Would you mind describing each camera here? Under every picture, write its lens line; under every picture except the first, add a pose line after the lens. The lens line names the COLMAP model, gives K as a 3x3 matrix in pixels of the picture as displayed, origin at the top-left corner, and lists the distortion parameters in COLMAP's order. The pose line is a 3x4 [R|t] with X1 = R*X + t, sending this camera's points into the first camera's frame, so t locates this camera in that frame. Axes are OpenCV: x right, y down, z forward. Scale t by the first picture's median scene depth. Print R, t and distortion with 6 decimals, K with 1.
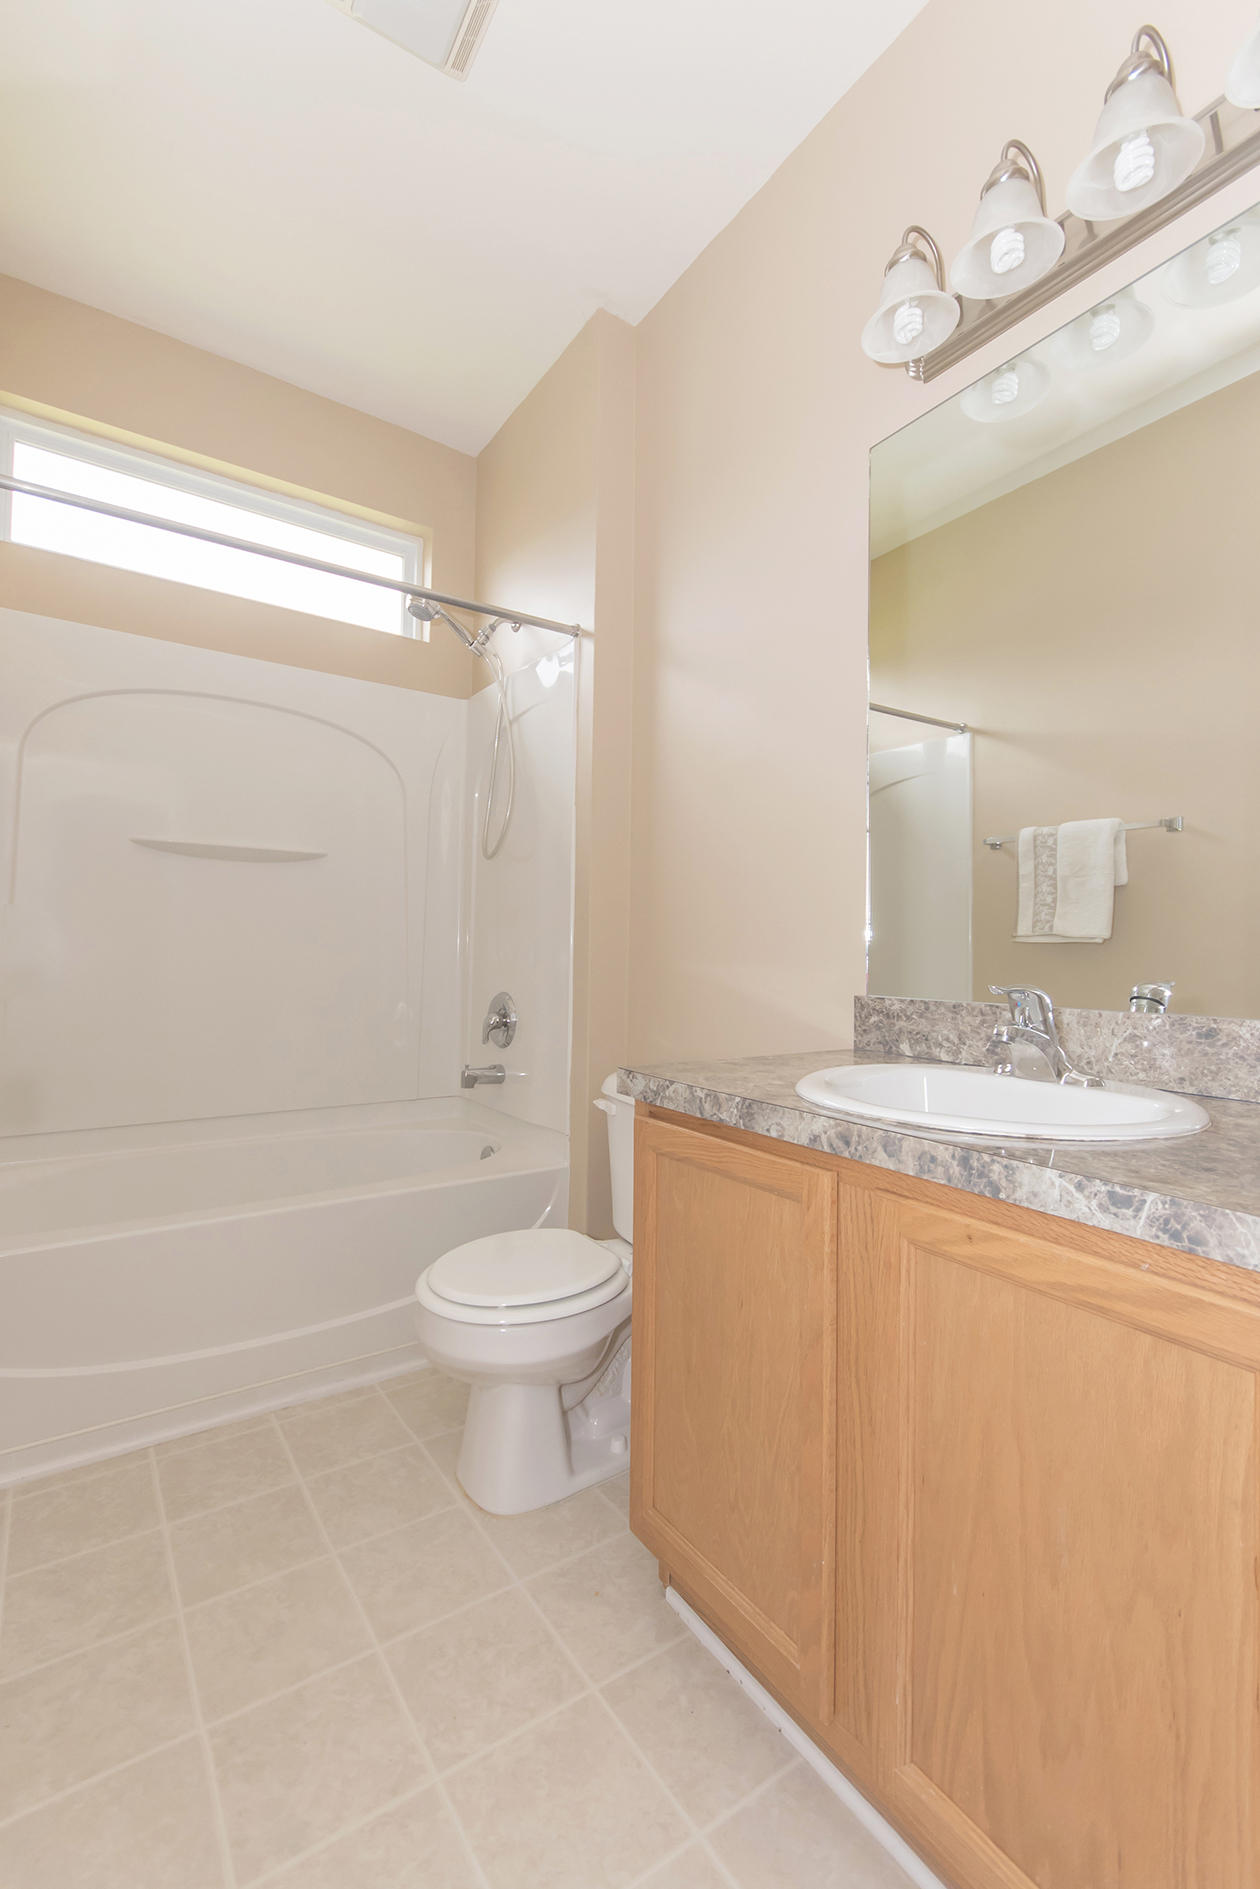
lens RADIAL K [[828.1, 0, 623.4], [0, 828.1, 945.5], [0, 0, 1]] dist [0.001932, 0.000061]
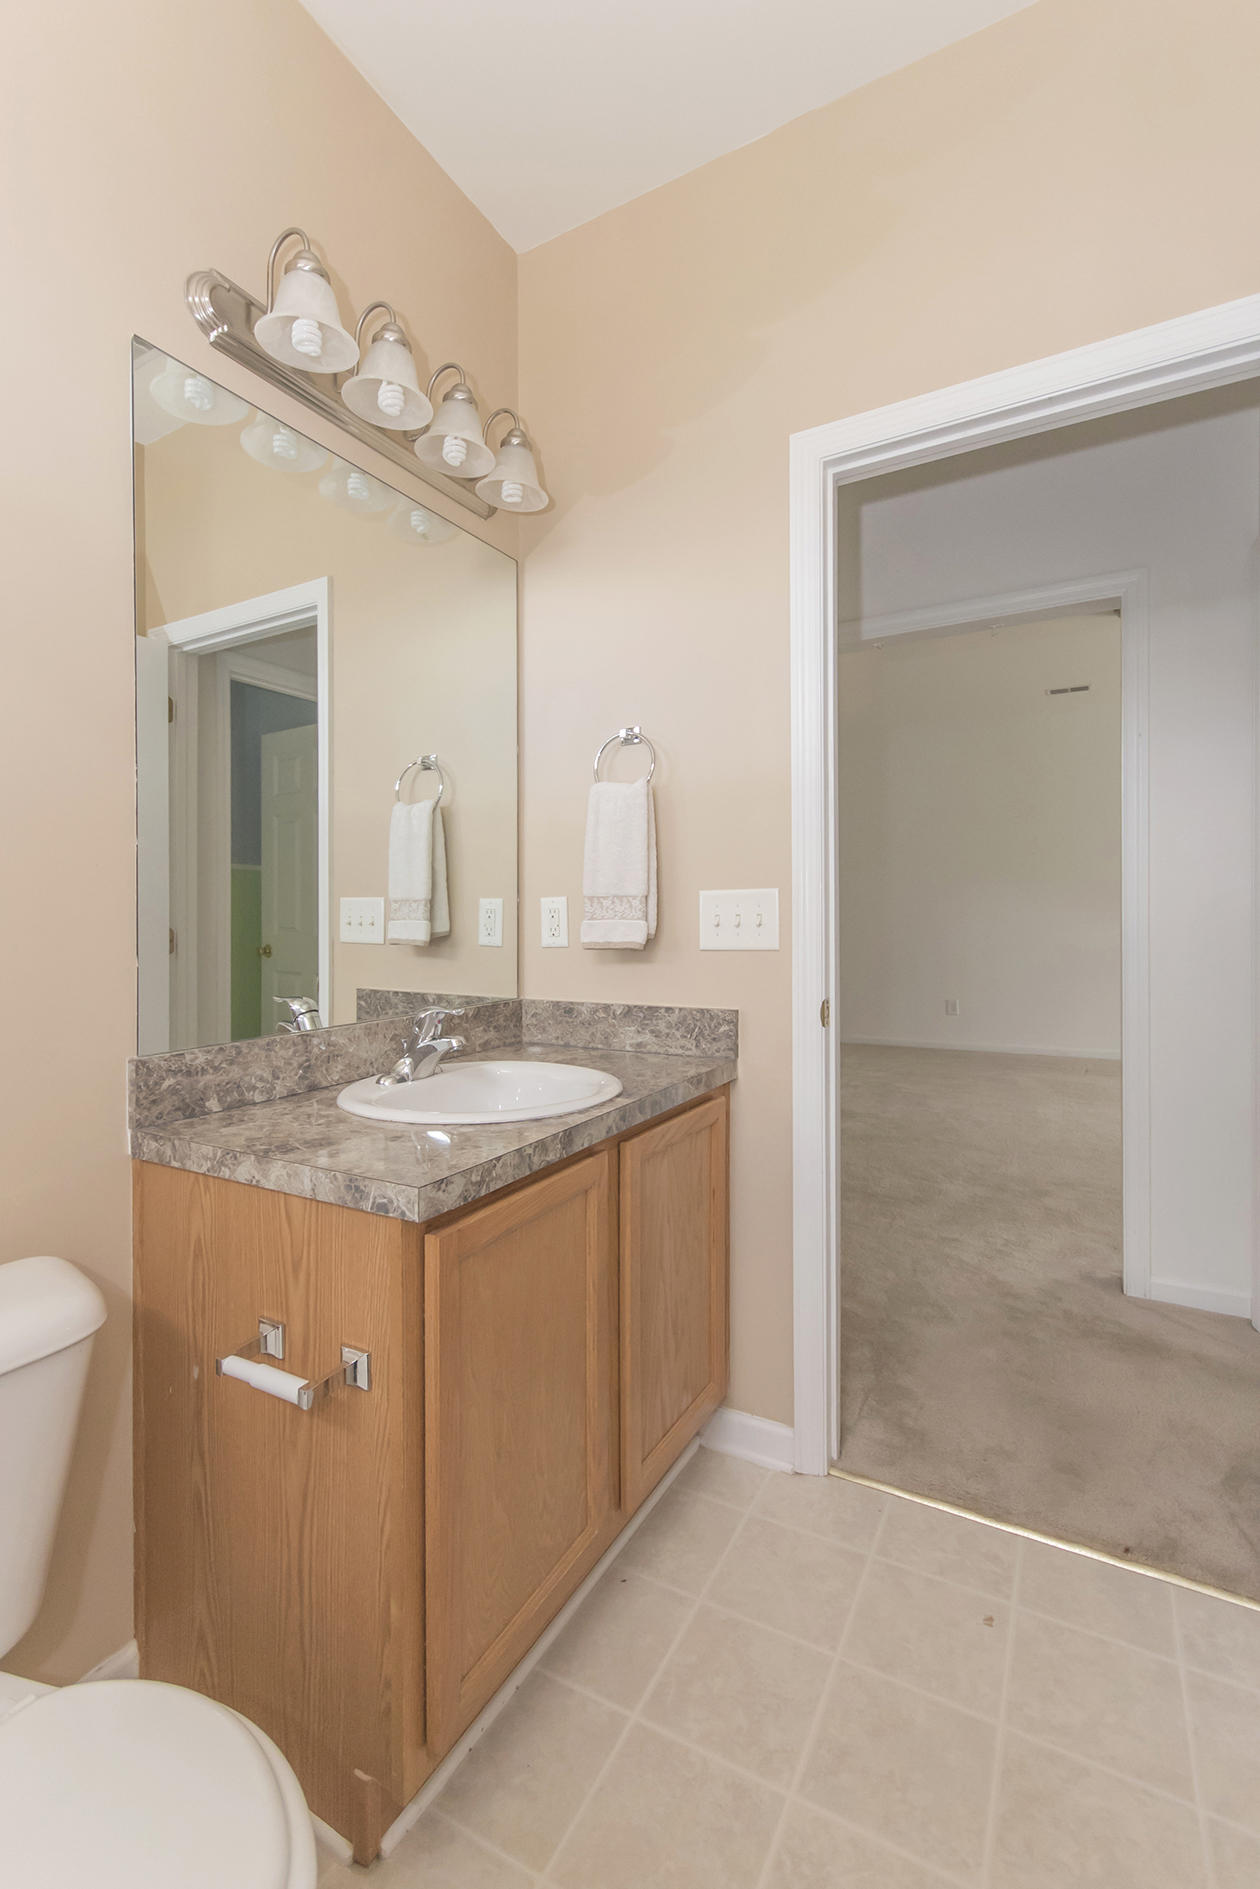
lens RADIAL K [[828.1, 0, 620.8], [0, 828.1, 932.6], [0, 0, 1]] dist [0.001932, 0.000061]
pose [[-0.438968, -0.030073, 0.897999, -0.684370], [-0.001630, 0.999465, 0.032674, -0.094136], [-0.898501, 0.012879, -0.438782, 1.085972]]
